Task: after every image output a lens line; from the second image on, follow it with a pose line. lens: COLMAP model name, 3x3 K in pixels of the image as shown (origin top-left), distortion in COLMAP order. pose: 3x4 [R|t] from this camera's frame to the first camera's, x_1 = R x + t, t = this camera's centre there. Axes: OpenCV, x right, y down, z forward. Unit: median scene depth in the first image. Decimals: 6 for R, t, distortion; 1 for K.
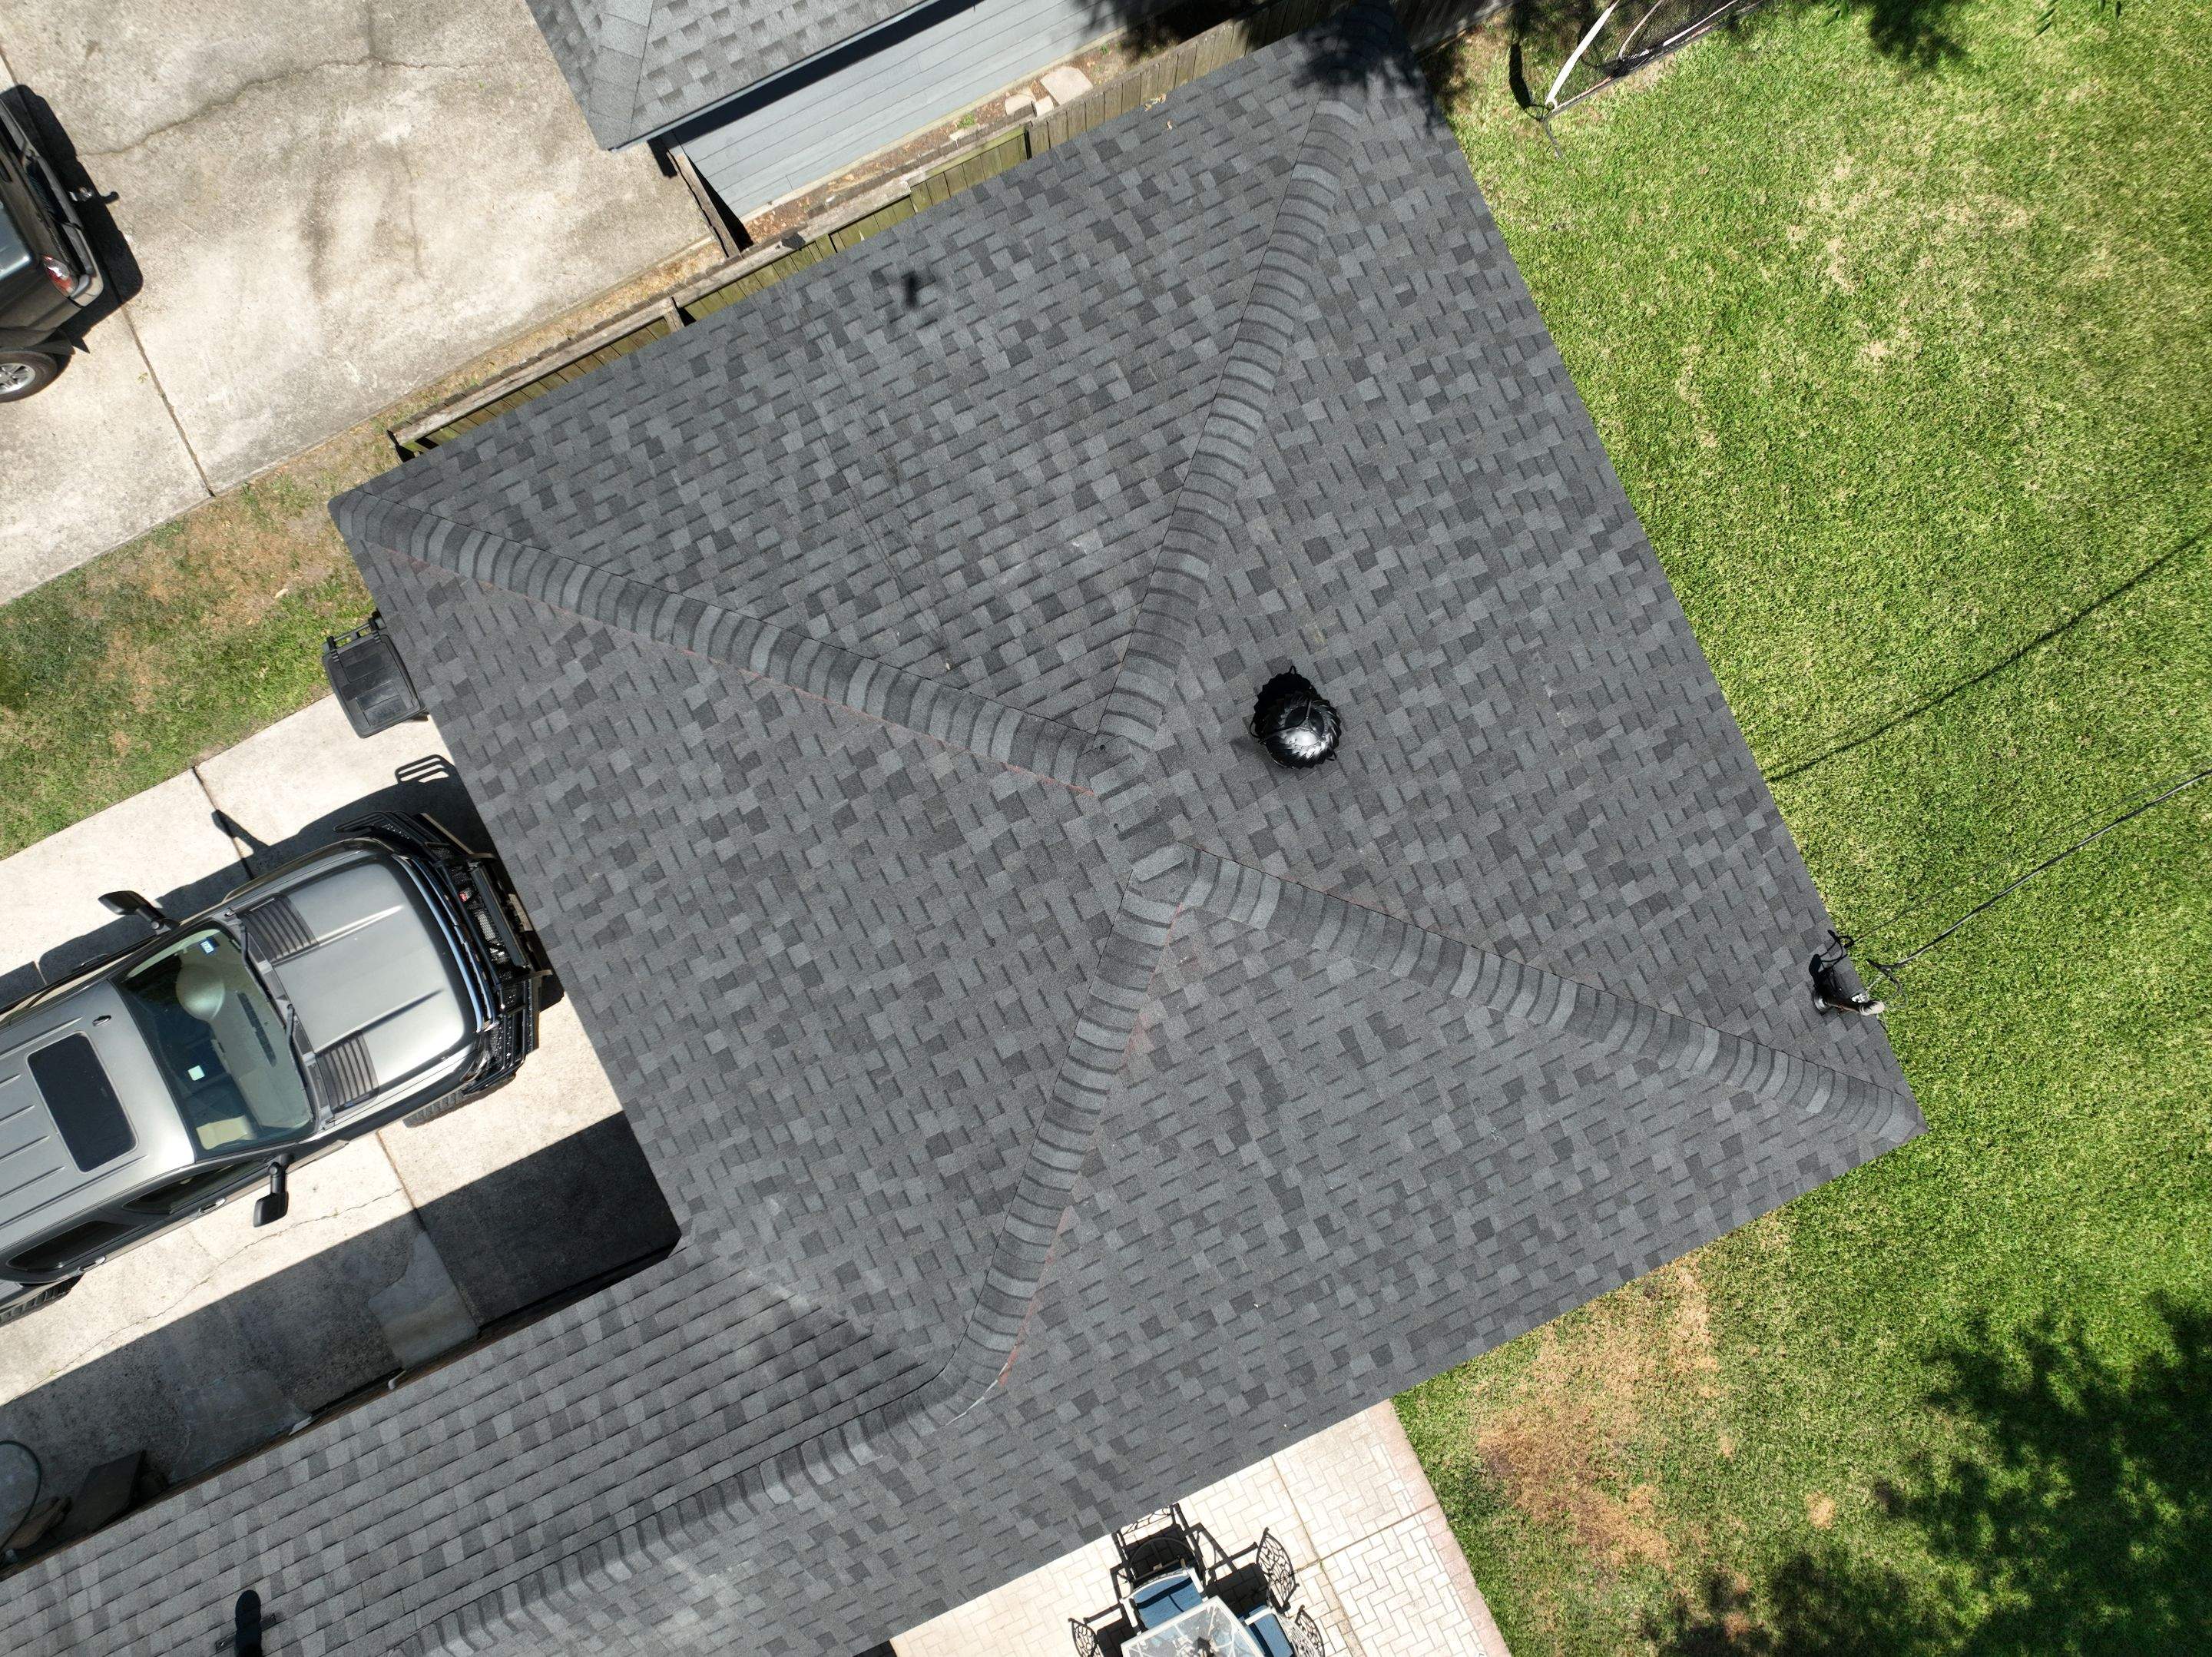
lens RADIAL K [[1552.2, 0, 1103.2], [0, 1552.2, 828.3], [0, 0, 1]] dist [-0.002020, 0.017598]
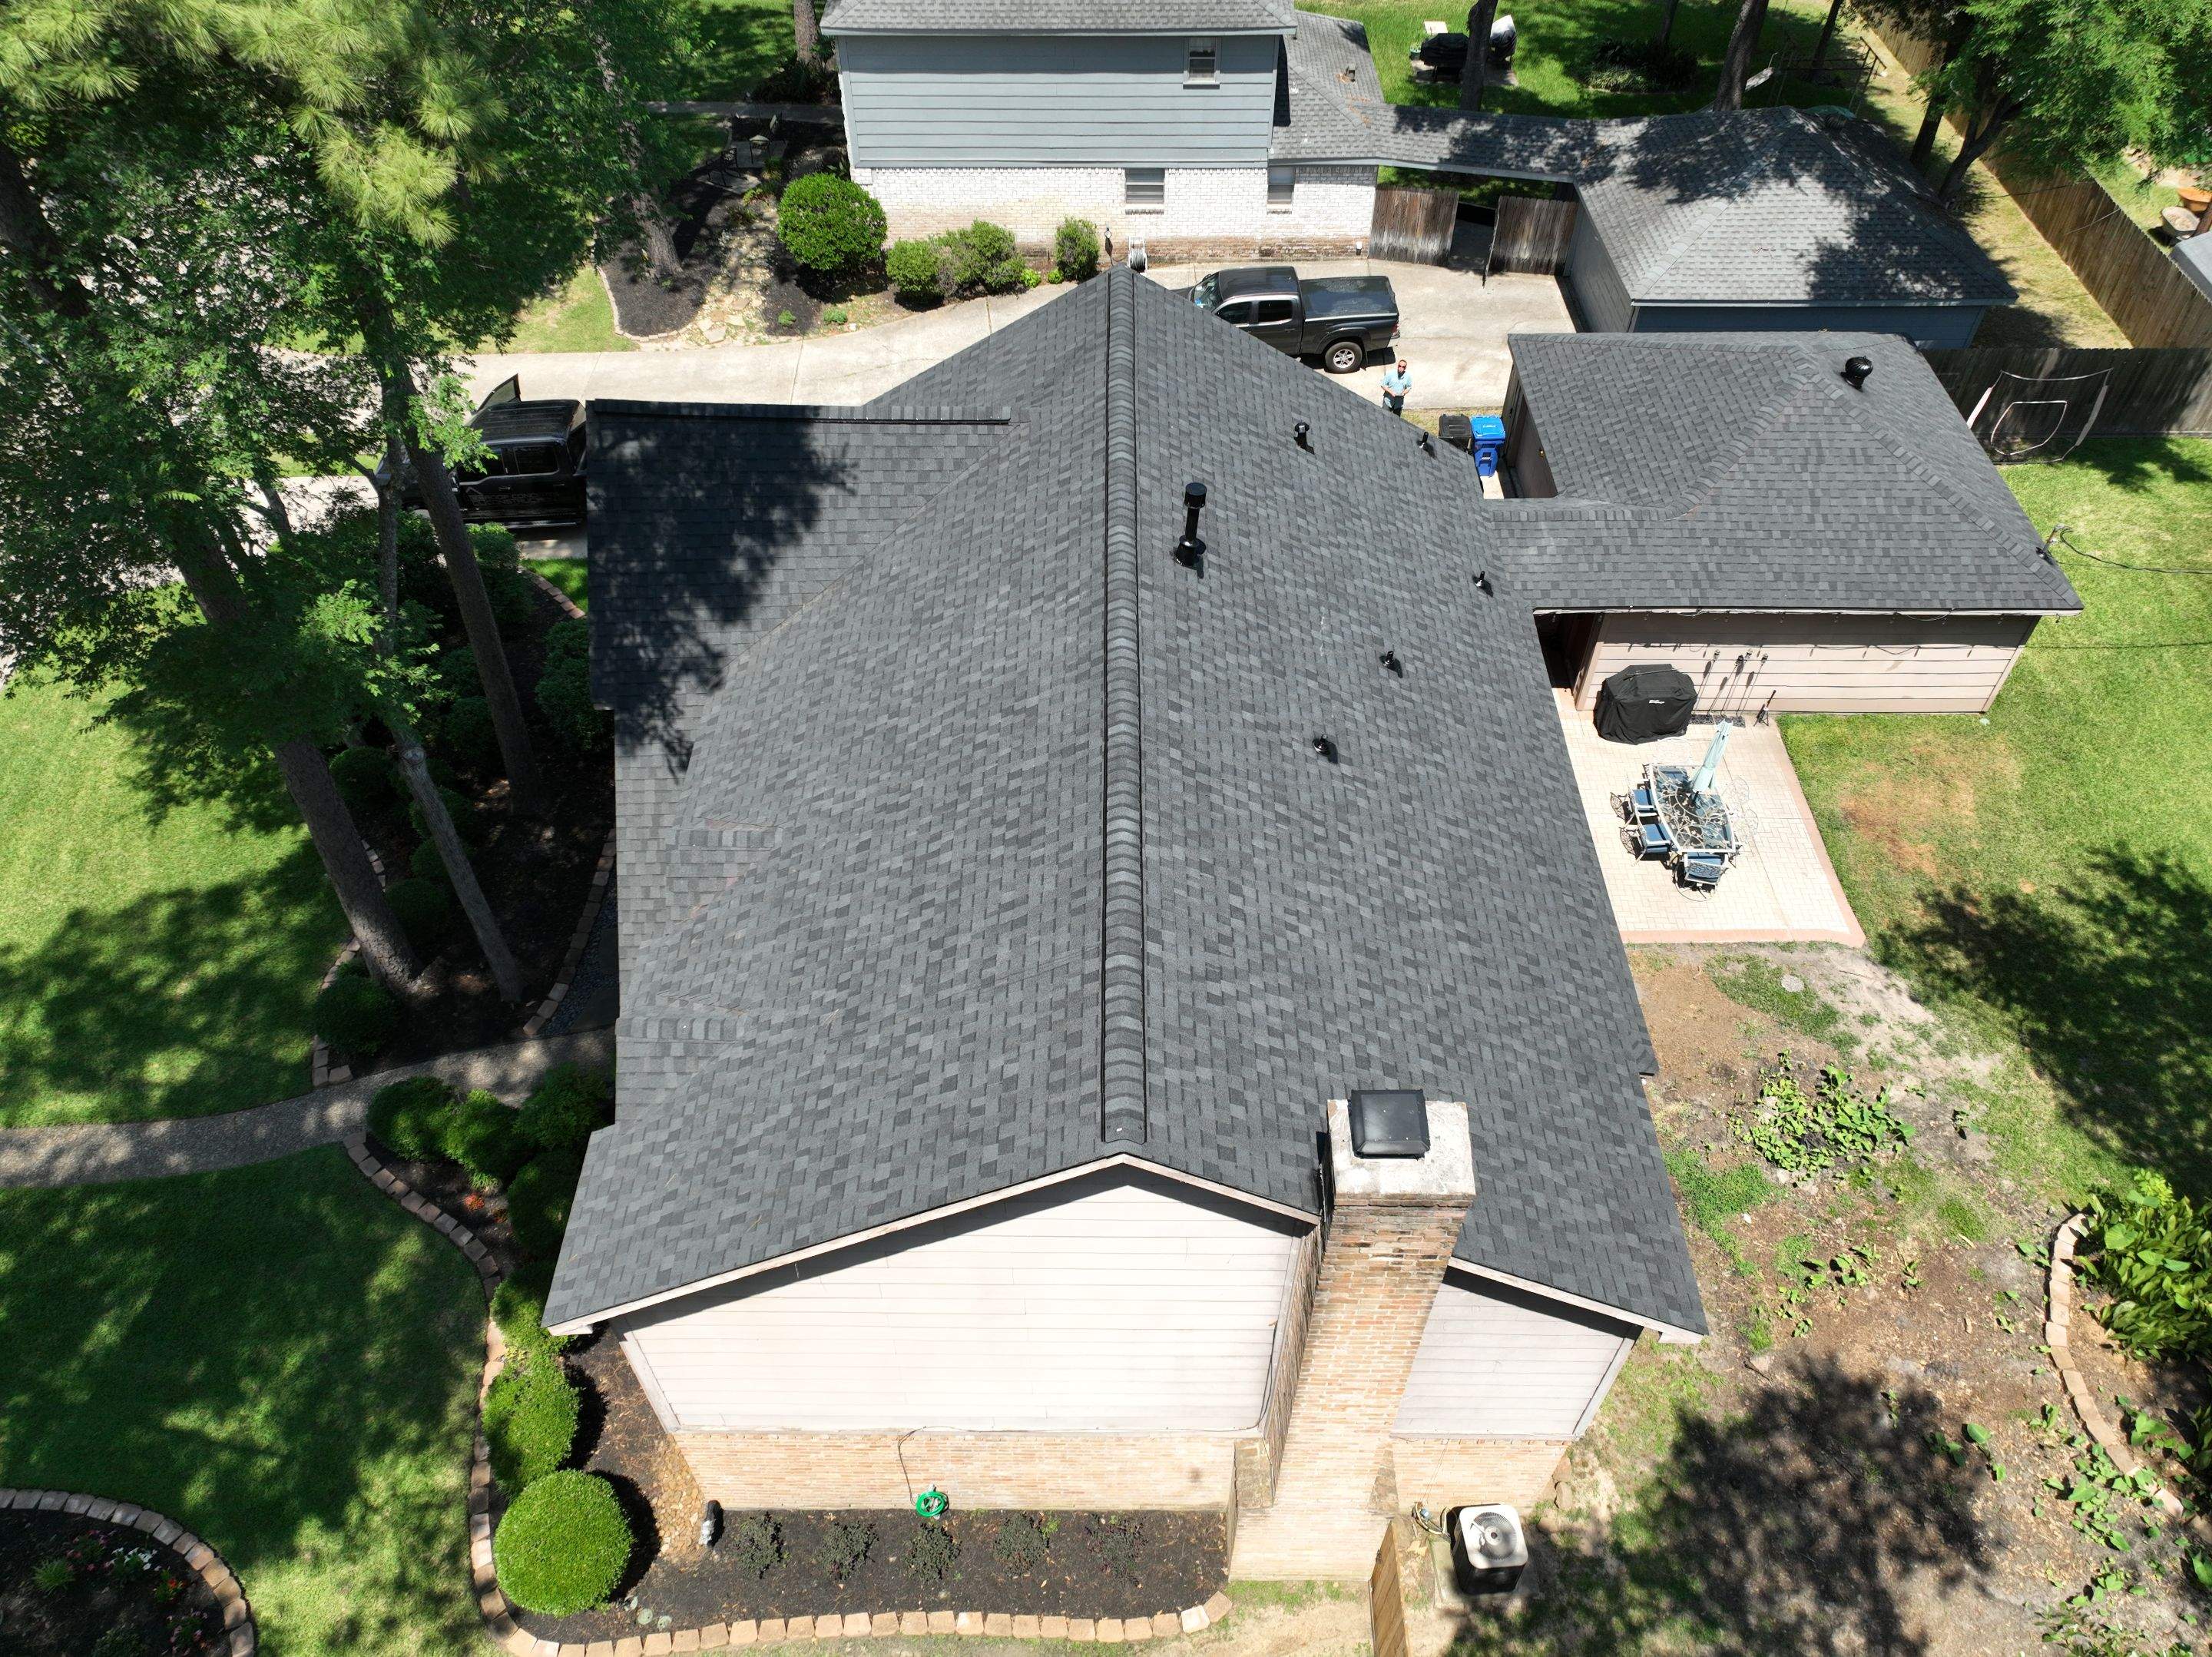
lens RADIAL K [[1552.2, 0, 1106.2], [0, 1552.2, 828.6], [0, 0, 1]] dist [-0.002020, 0.017598]
pose [[0.893724, 0.325955, -0.308238, 0.031868], [-0.448604, 0.654565, -0.608521, 2.312055], [0.003411, 0.682127, 0.731226, -0.471982]]
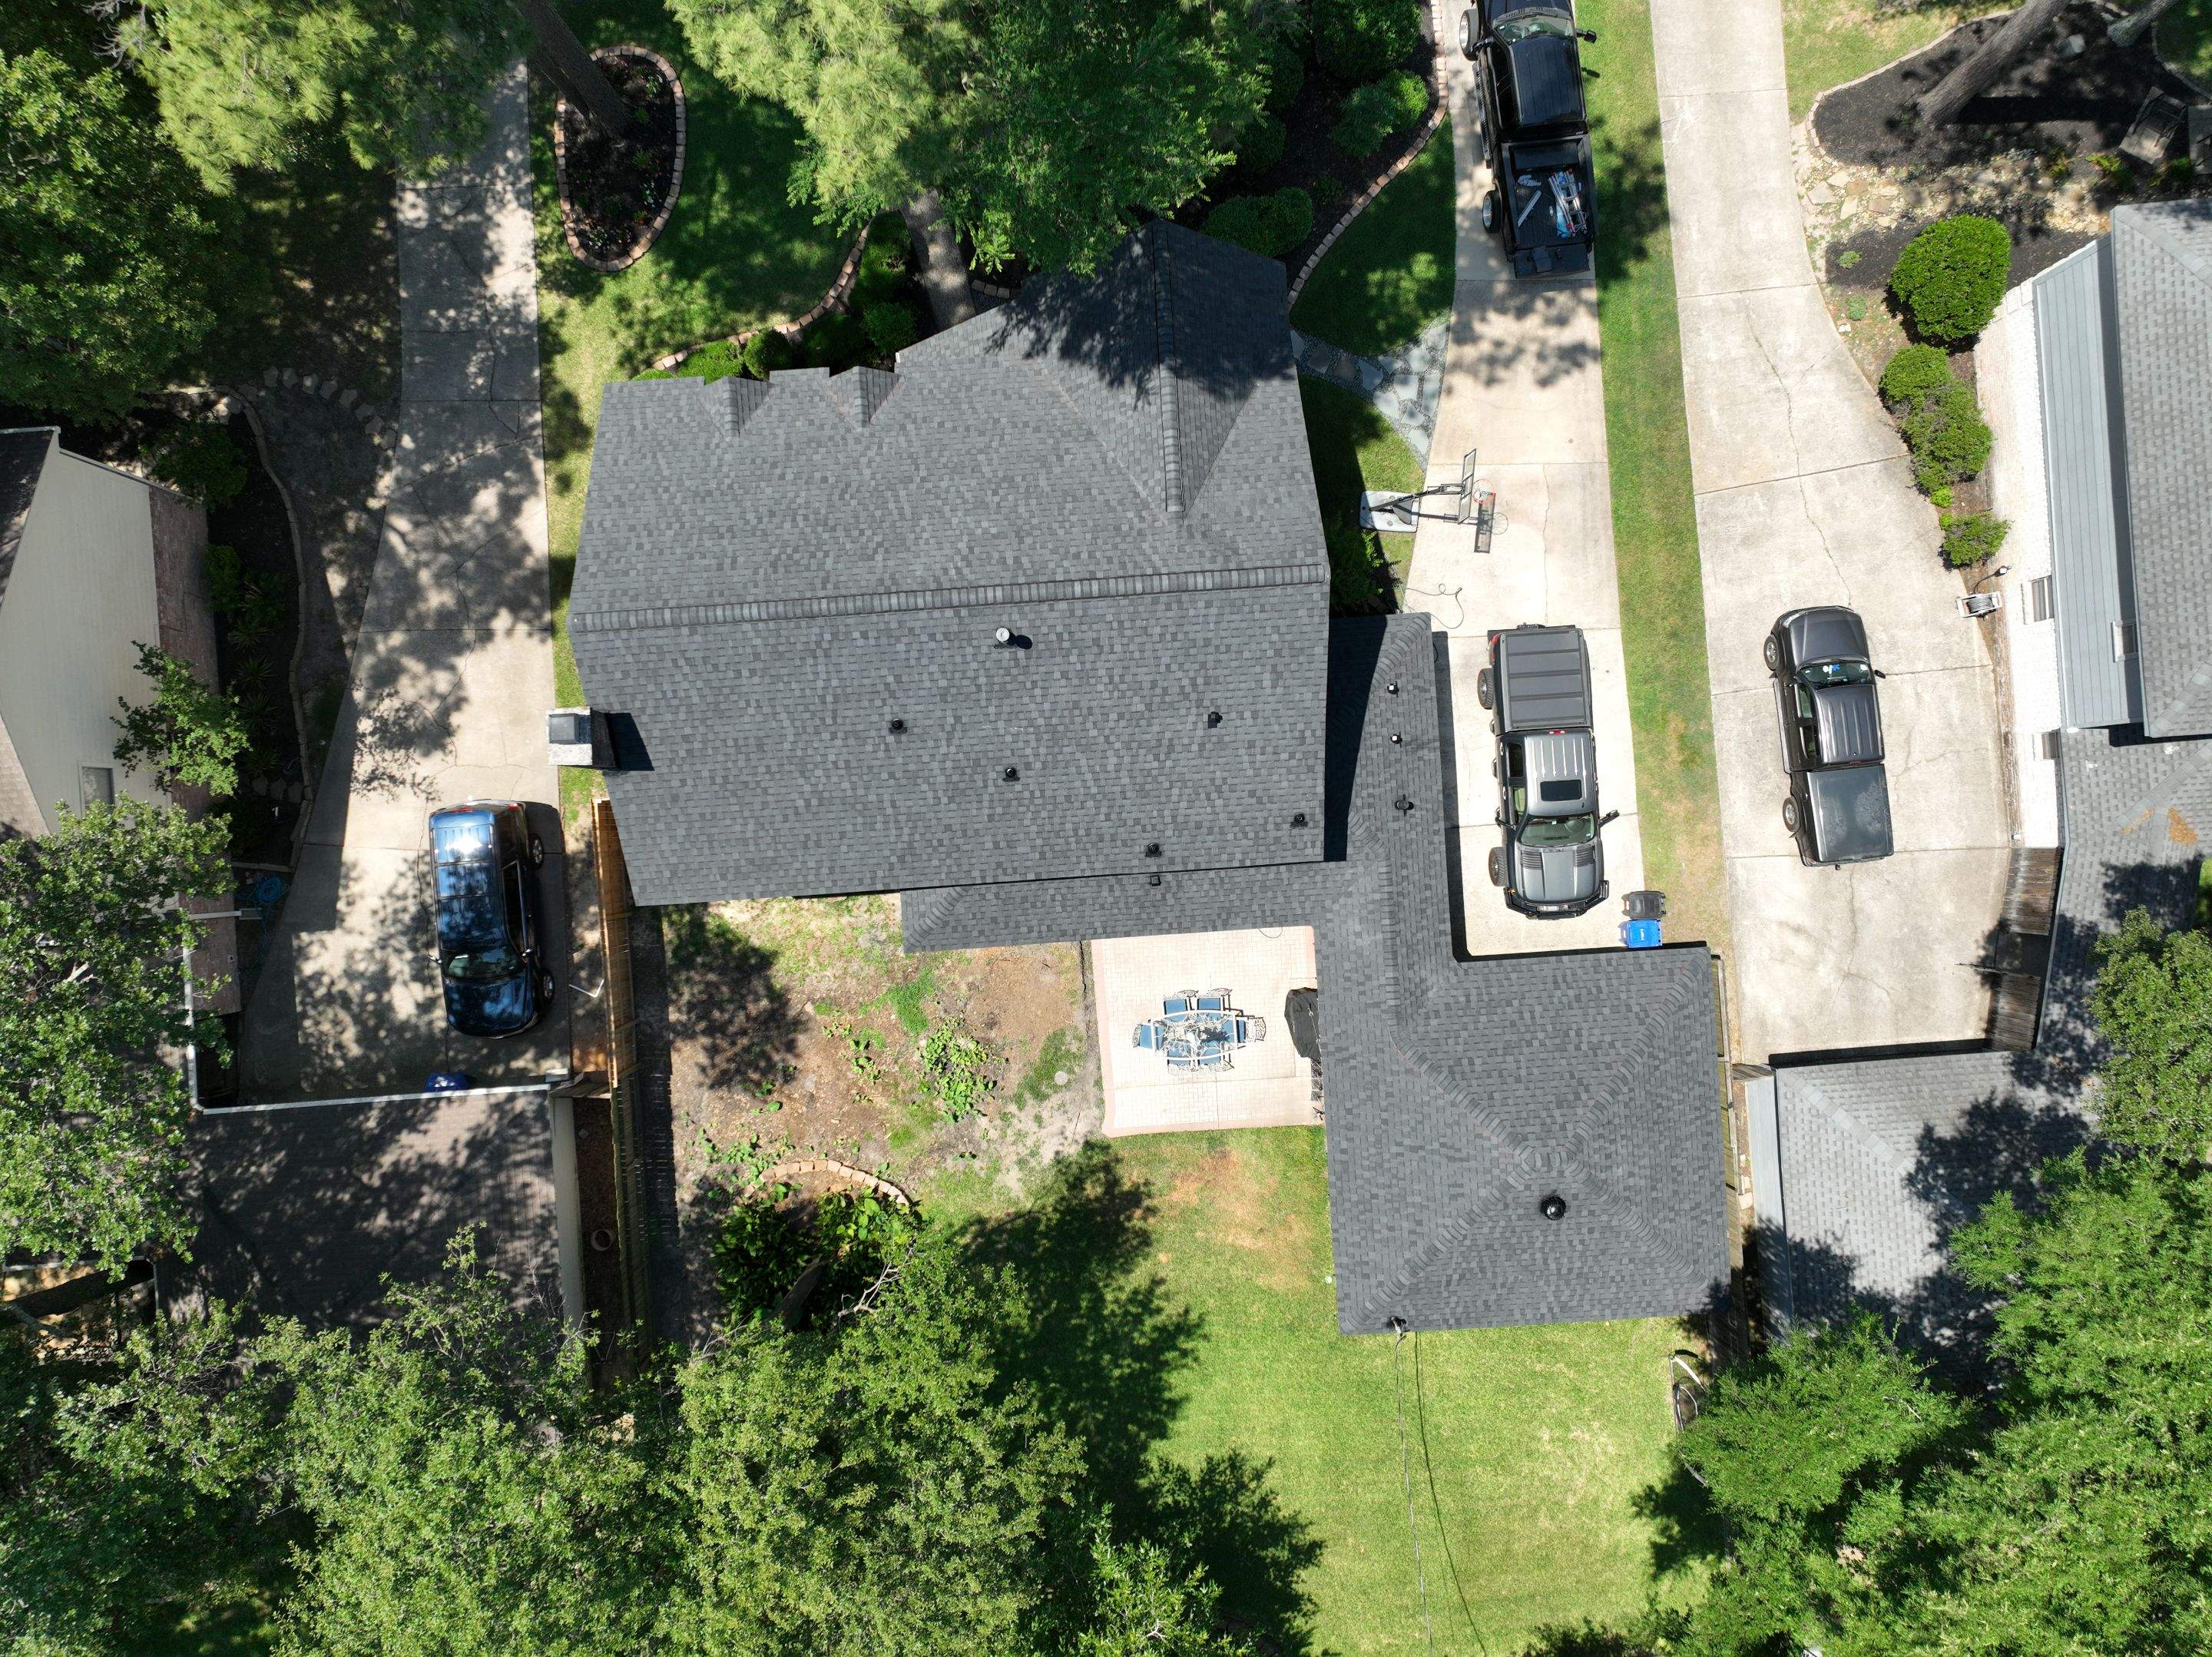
lens RADIAL K [[1552.2, 0, 1099.4], [0, 1552.2, 831.3], [0, 0, 1]] dist [-0.002020, 0.017598]
pose [[-0.380931, 0.924584, -0.005949, -0.200226], [-0.924549, -0.380971, -0.008417, 0.977349], [-0.010049, 0.002294, 0.999947, -1.995620]]
